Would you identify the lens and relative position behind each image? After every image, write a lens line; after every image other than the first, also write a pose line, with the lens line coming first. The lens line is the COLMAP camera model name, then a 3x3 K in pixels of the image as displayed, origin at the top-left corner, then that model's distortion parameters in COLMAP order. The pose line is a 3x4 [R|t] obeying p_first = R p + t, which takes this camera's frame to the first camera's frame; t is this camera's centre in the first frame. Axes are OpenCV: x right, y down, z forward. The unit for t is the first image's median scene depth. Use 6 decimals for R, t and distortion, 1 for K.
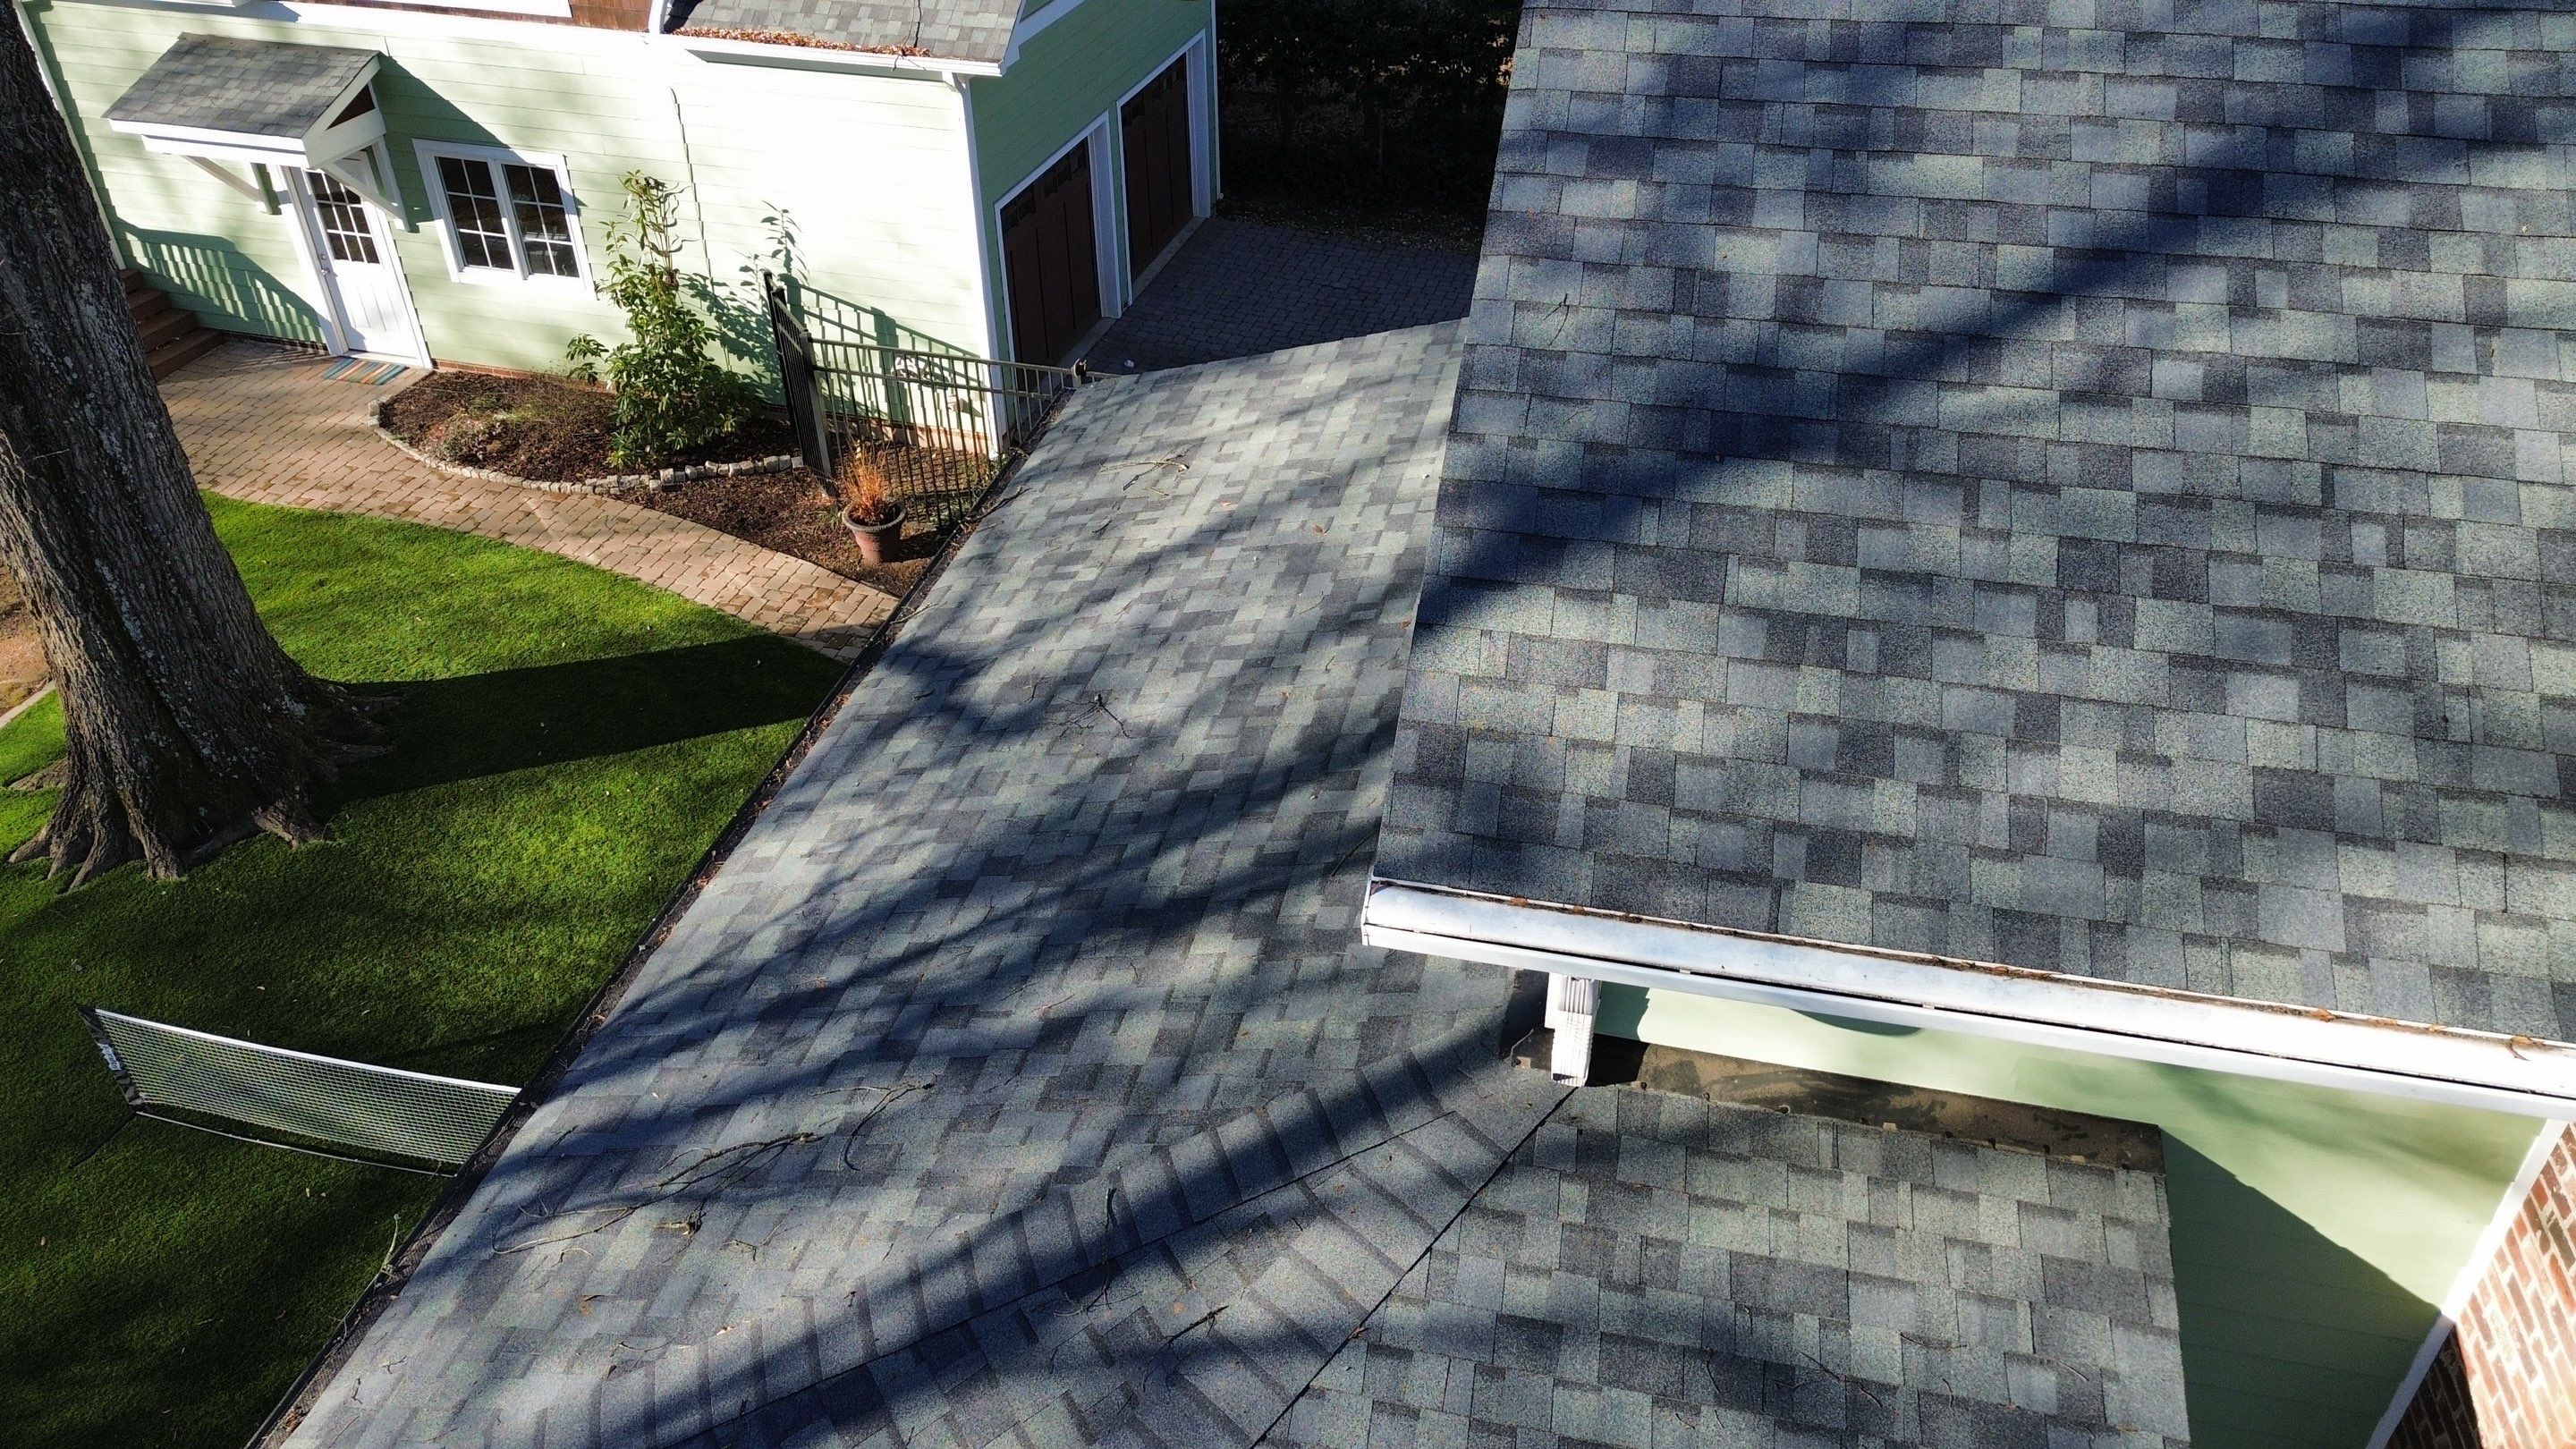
lens RADIAL K [[1822.9, 0, 1279.7], [0, 1822.9, 716.2], [0, 0, 1]] dist [0.082021, -0.082032]
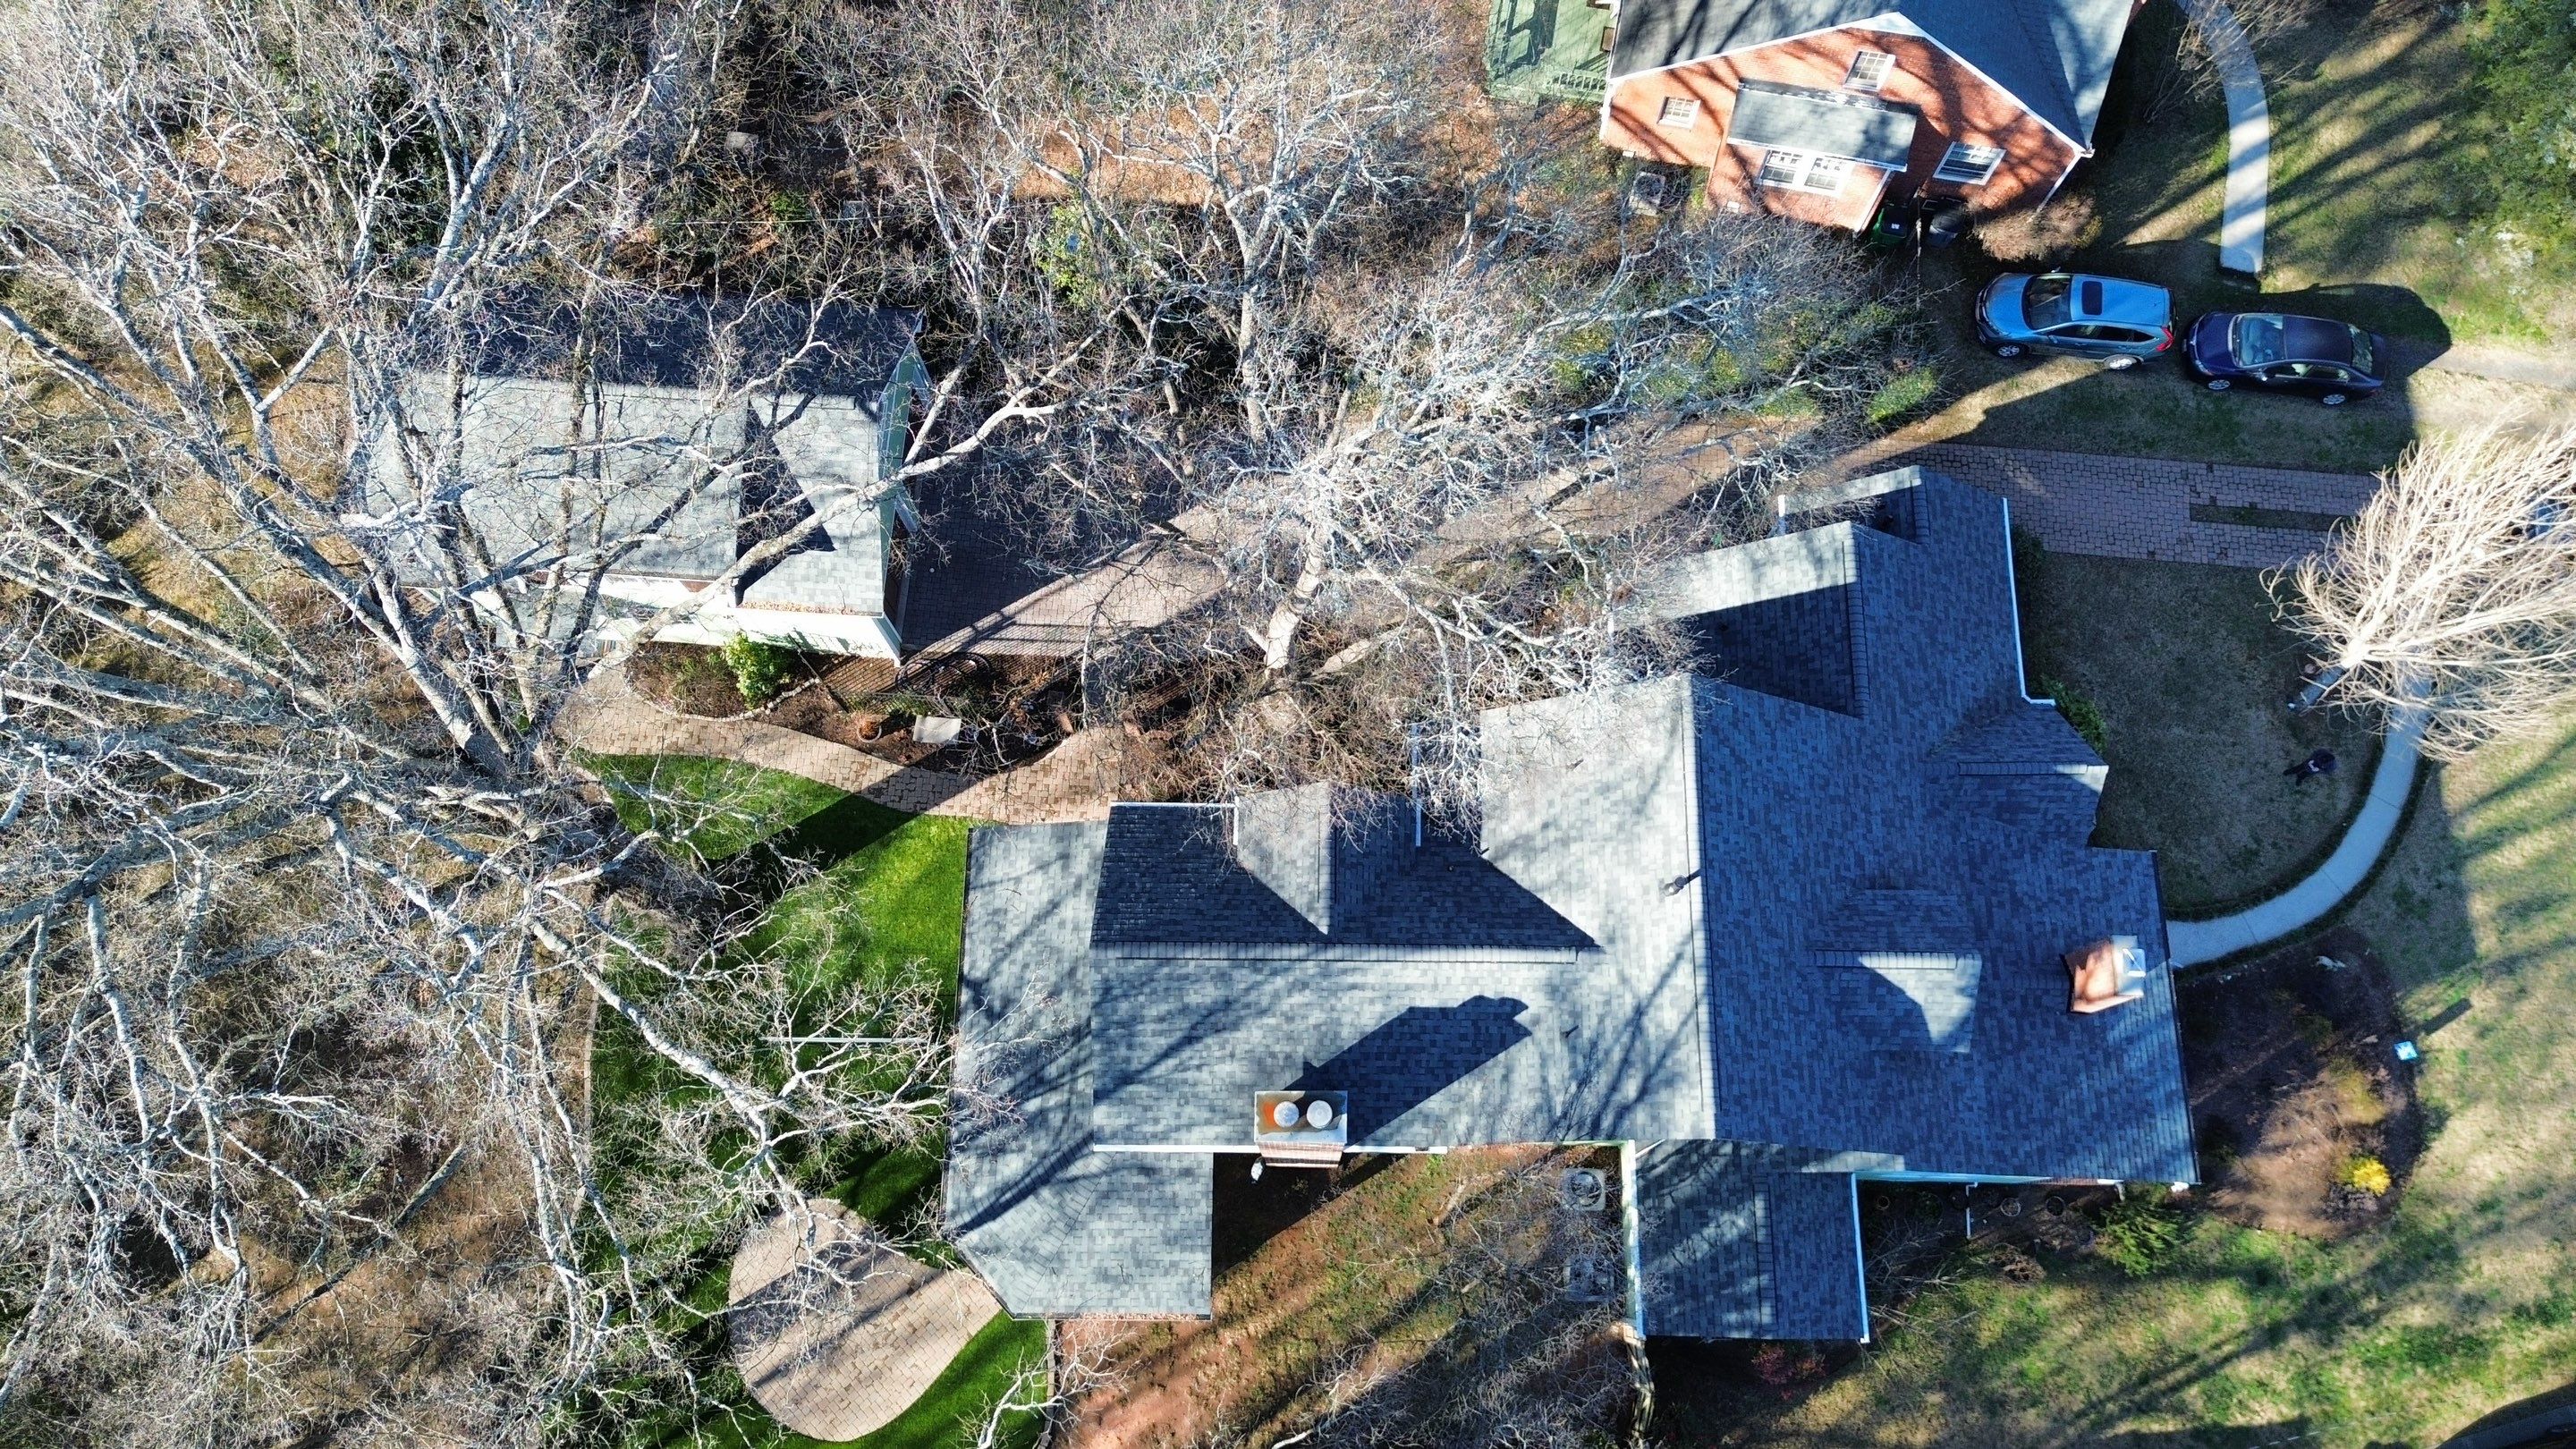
lens RADIAL K [[1822.9, 0, 1293.1], [0, 1822.9, 715.8], [0, 0, 1]] dist [0.082021, -0.082032]
pose [[0.978055, -0.199815, 0.059008, 0.671794], [0.120866, 0.774853, 0.620479, -5.050925], [-0.169703, -0.599731, 0.782000, -3.420257]]
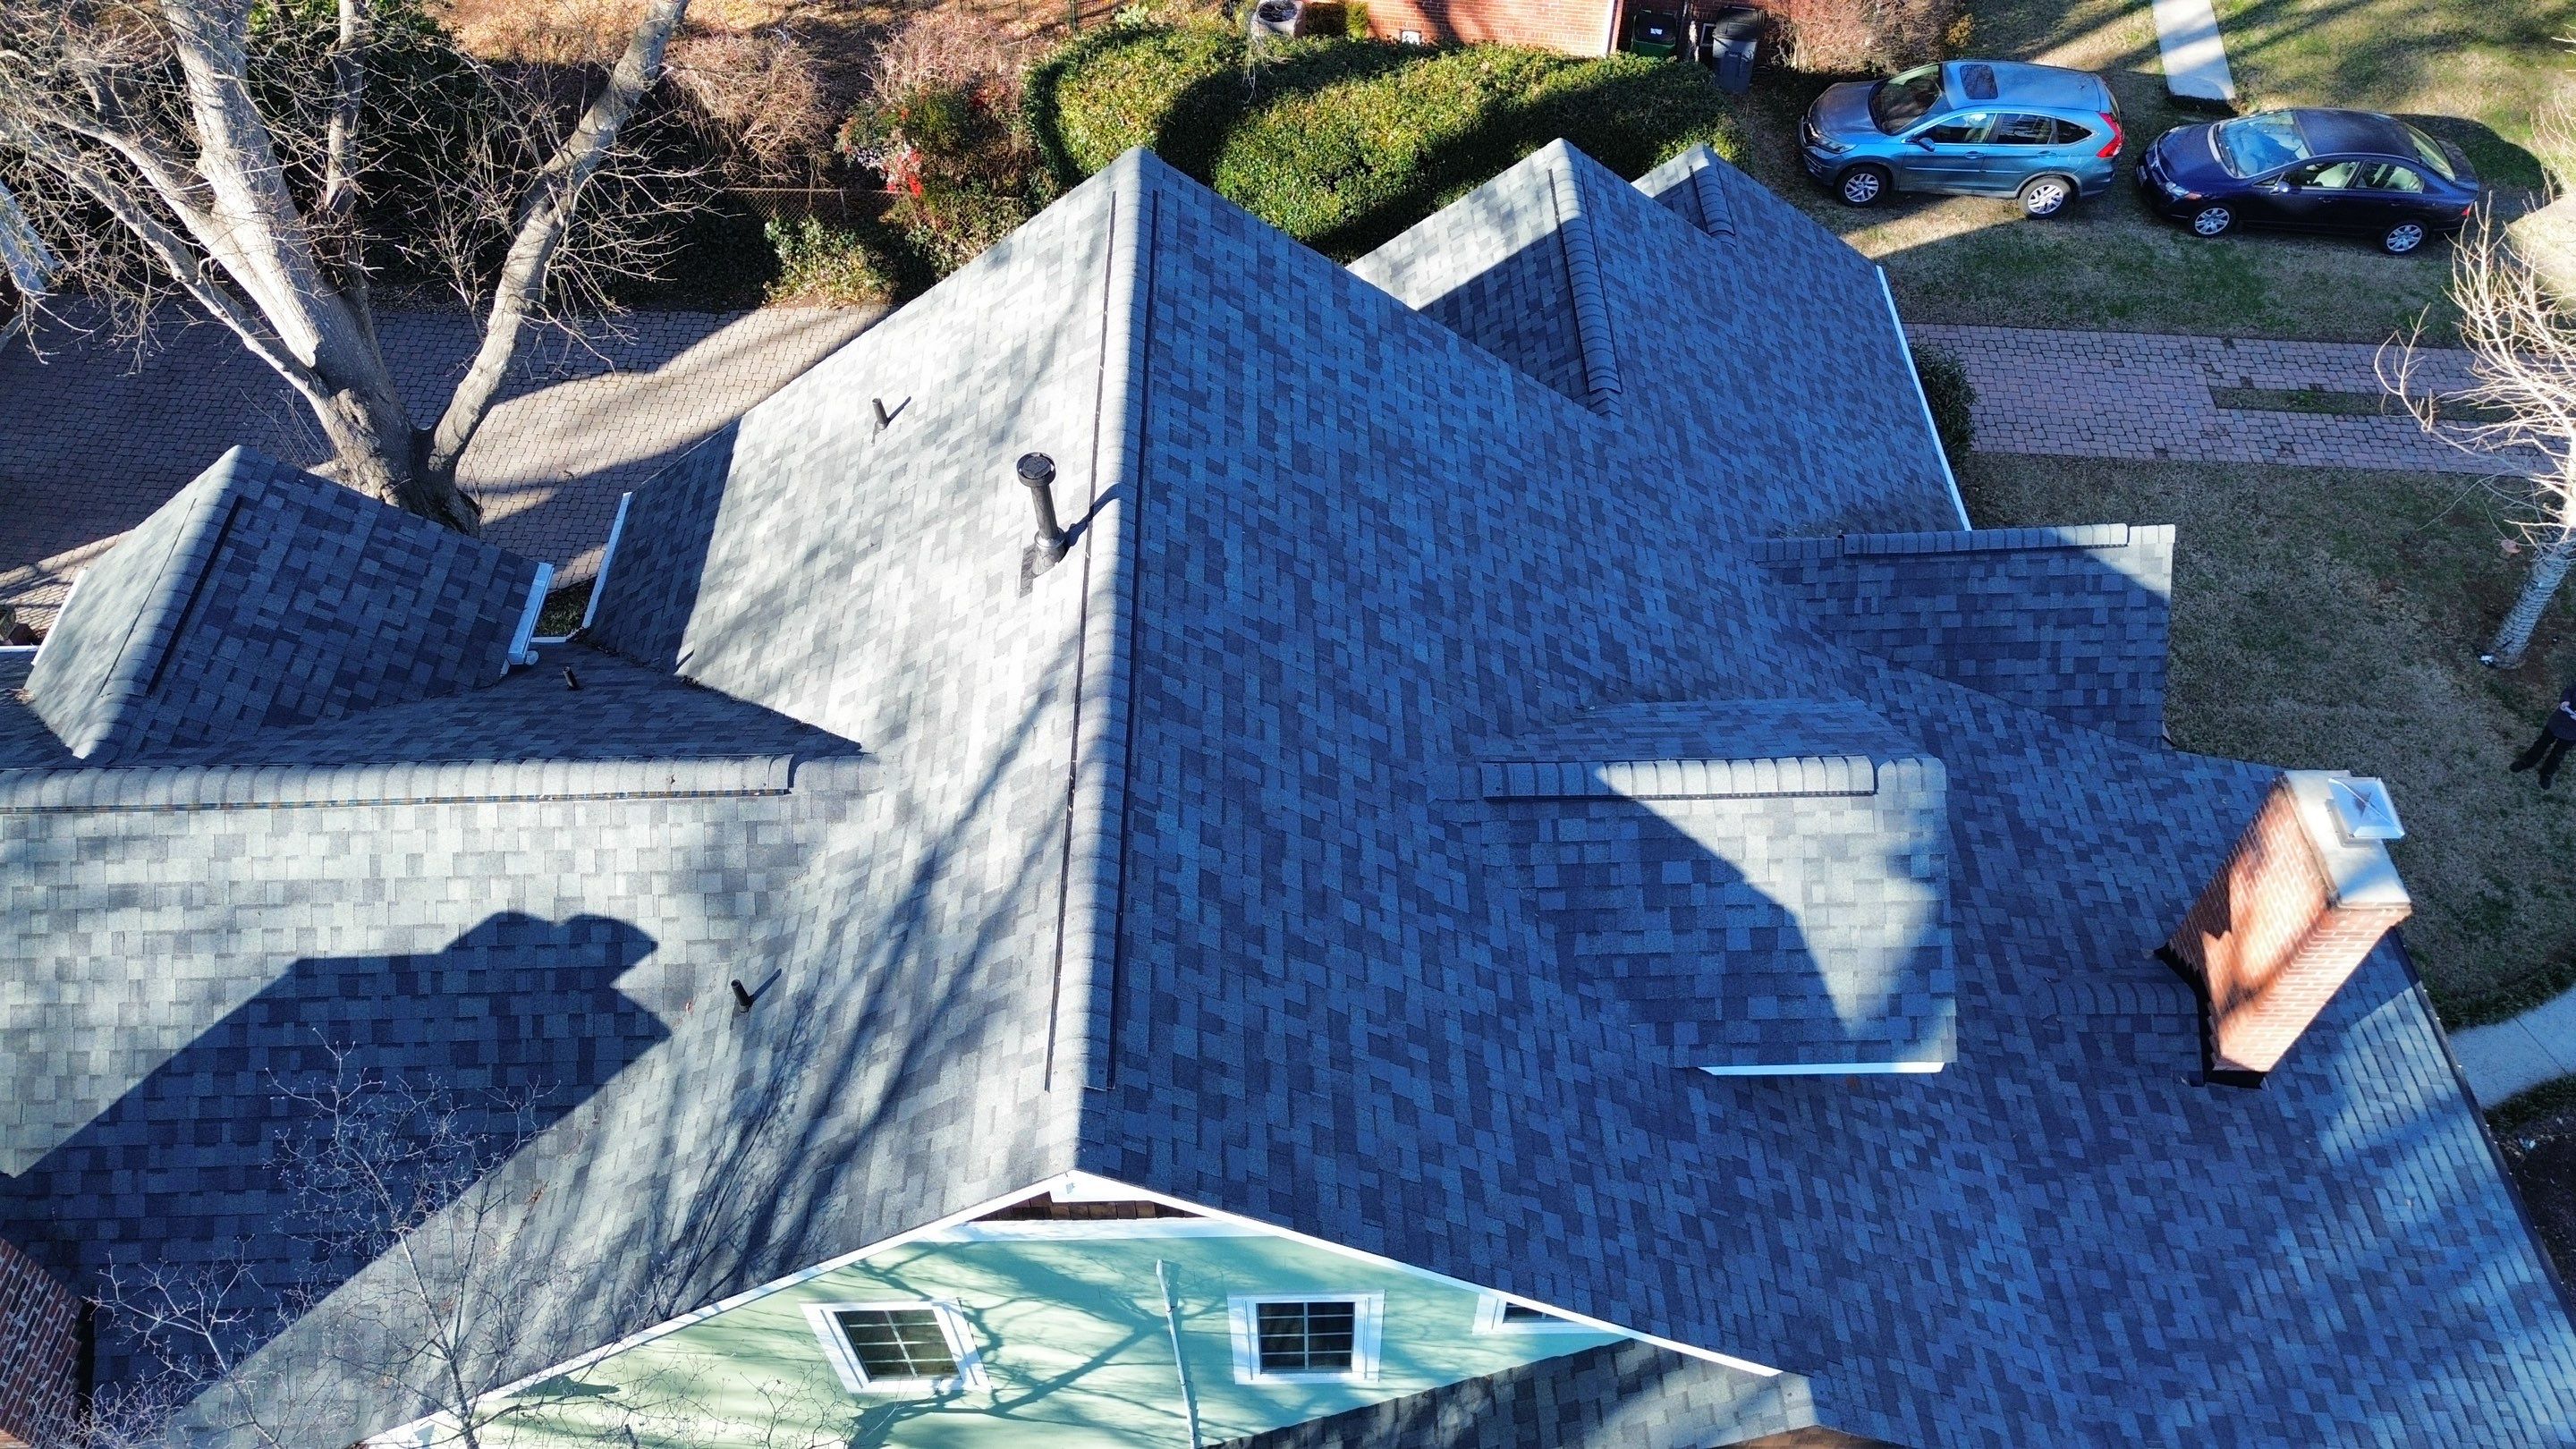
lens RADIAL K [[1822.9, 0, 1293.8], [0, 1822.9, 709.1], [0, 0, 1]] dist [0.082021, -0.082032]
pose [[0.970384, -0.185825, 0.154351, 2.074180], [0.137336, 0.950026, 0.280339, -1.032376], [-0.198732, -0.250839, 0.947410, -1.348100]]
